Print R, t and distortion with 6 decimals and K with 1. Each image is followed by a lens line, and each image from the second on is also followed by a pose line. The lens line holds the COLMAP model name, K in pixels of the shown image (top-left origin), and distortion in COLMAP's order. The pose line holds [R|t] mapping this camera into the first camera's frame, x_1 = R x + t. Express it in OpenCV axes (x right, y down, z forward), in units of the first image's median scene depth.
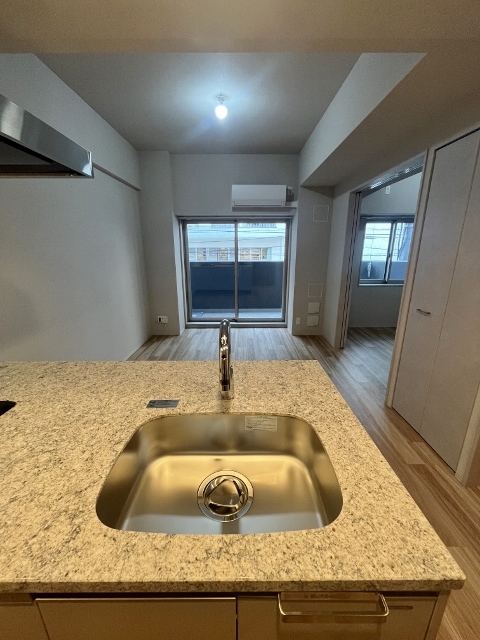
lens RADIAL K [[258.9, 0, 240.1], [0, 258.9, 321.7], [0, 0, 1]] dist [-0.003034, -0.000119]
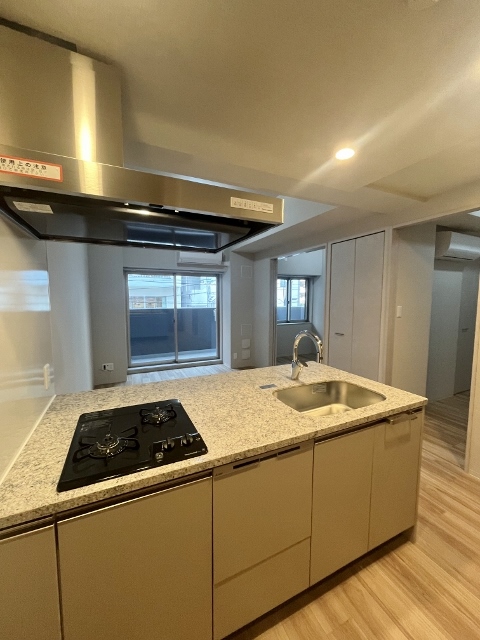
lens RADIAL K [[258.9, 0, 239.8], [0, 258.9, 322.8], [0, 0, 1]] dist [-0.003034, -0.000119]
pose [[0.905940, -0.038260, 0.421674, -0.286518], [0.112960, 0.981652, -0.153619, 0.038166], [-0.408059, 0.186802, 0.893640, -0.119160]]
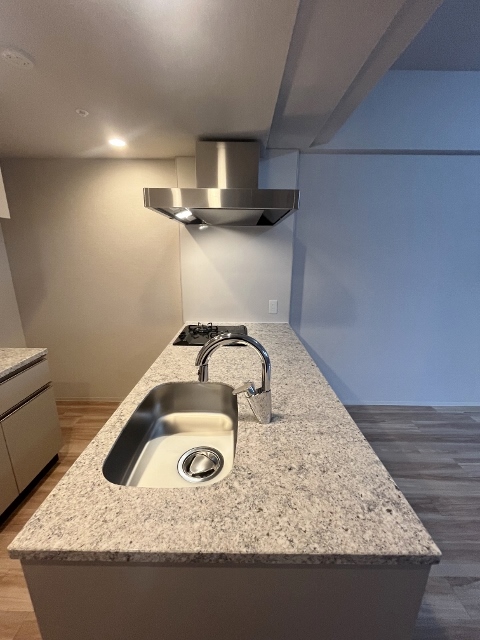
lens RADIAL K [[258.9, 0, 240.7], [0, 258.9, 321.2], [0, 0, 1]] dist [-0.003034, -0.000119]
pose [[-0.006382, 0.258459, -0.966001, 0.208360], [-0.282011, 0.926344, 0.249712, -0.070563], [0.959390, 0.274017, 0.066977, 0.198525]]
